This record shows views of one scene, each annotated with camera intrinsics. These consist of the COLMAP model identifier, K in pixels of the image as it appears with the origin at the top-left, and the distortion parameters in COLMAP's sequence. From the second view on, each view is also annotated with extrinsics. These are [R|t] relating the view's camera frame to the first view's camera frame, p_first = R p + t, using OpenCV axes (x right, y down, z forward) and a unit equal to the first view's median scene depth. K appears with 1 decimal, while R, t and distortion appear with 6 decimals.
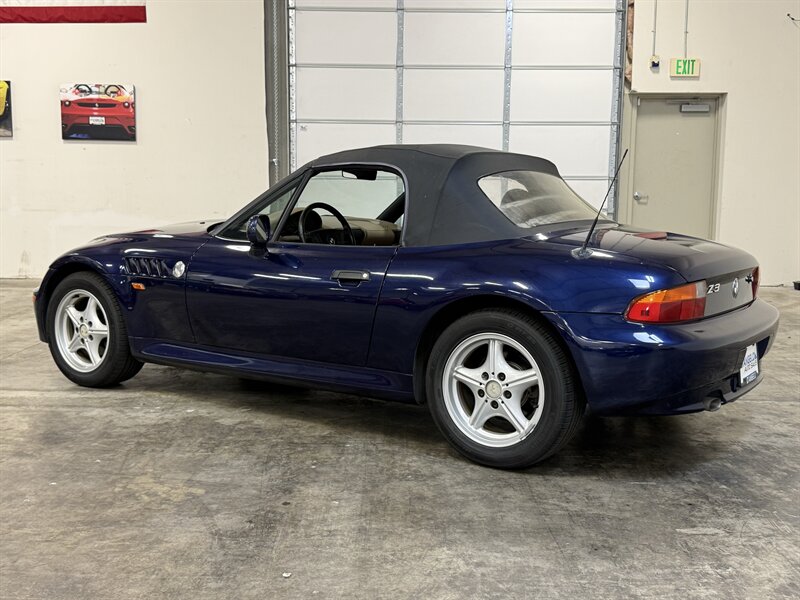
lens RADIAL K [[828.4, 0, 390.9], [0, 828.4, 298.5], [0, 0, 1]] dist [0.180425, -0.417103]
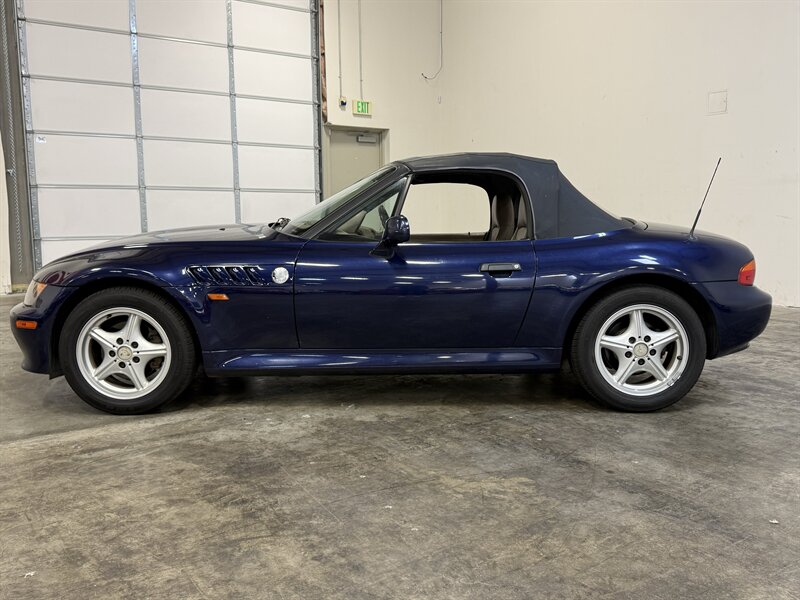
lens RADIAL K [[659.1, 0, 400.0], [0, 659.1, 300.0], [0, 0, 1]] dist [0.137473, -0.228972]
pose [[0.843305, -0.086911, 0.530362, -0.643327], [0.079228, 0.996160, 0.037265, -0.027795], [-0.531564, 0.010594, 0.846952, 0.318200]]
